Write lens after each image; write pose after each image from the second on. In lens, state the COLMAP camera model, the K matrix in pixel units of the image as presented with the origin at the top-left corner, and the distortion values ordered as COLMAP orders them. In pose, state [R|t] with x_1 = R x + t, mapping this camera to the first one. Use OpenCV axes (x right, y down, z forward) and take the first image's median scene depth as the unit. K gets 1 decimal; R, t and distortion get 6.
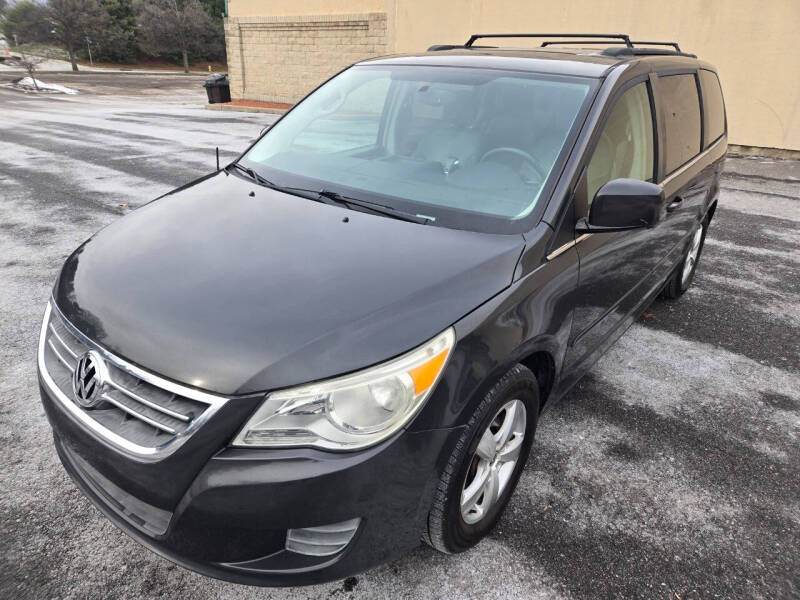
lens RADIAL K [[538.2, 0, 401.1], [0, 538.2, 299.8], [0, 0, 1]] dist [0.069533, -0.060075]
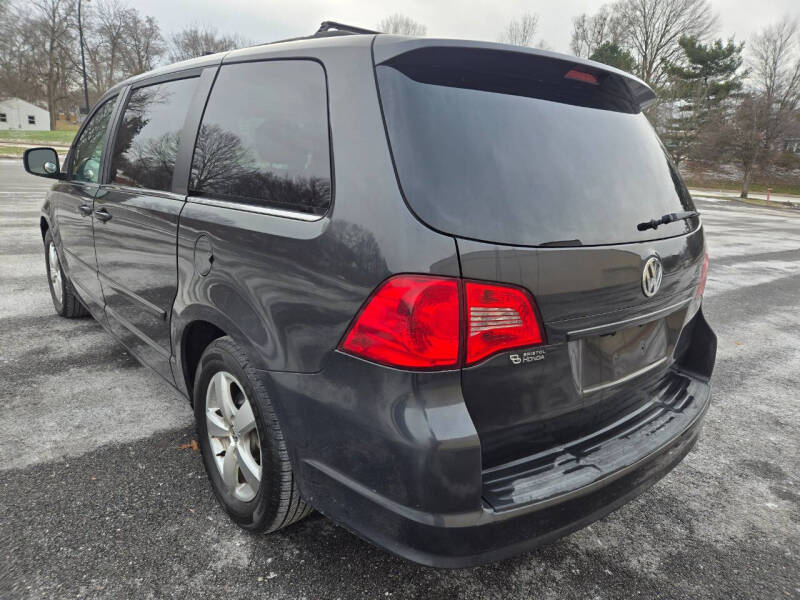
lens RADIAL K [[538.2, 0, 407.4], [0, 538.2, 299.3], [0, 0, 1]] dist [0.069533, -0.060075]
pose [[-0.182335, 0.207881, -0.961010, 1.793847], [-0.454939, 0.848640, 0.269890, -0.730401], [0.871656, 0.486411, -0.060164, 2.127143]]
